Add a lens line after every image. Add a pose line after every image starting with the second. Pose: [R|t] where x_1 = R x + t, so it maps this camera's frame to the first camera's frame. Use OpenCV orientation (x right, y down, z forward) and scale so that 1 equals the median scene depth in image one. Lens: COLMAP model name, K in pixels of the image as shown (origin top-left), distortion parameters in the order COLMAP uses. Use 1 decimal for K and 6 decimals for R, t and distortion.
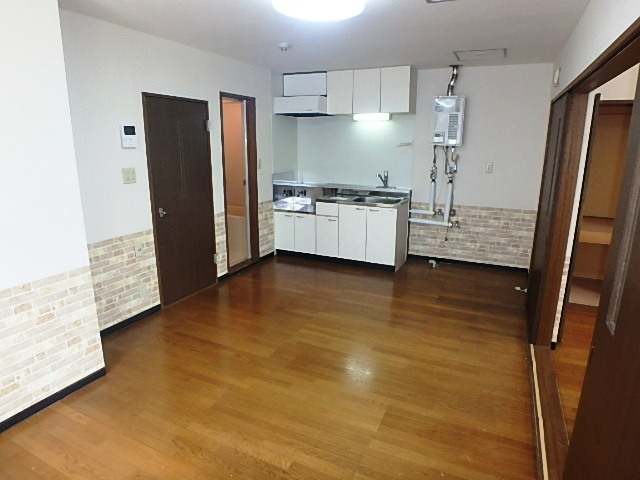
lens RADIAL K [[395.5, 0, 323.5], [0, 395.5, 238.3], [0, 0, 1]] dist [-0.035744, 0.000032]
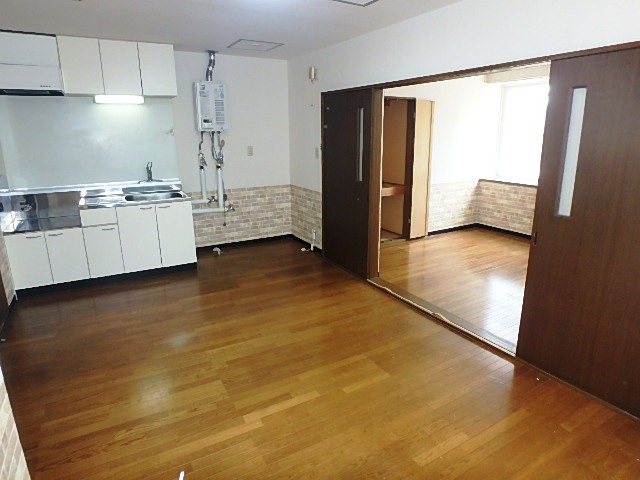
lens RADIAL K [[395.5, 0, 323.5], [0, 395.5, 238.3], [0, 0, 1]] dist [-0.035744, 0.000032]
pose [[0.565128, -0.224475, 0.793877, -0.367709], [0.204862, 0.970315, 0.128532, -0.041831], [-0.799163, 0.089998, 0.594339, 0.198537]]
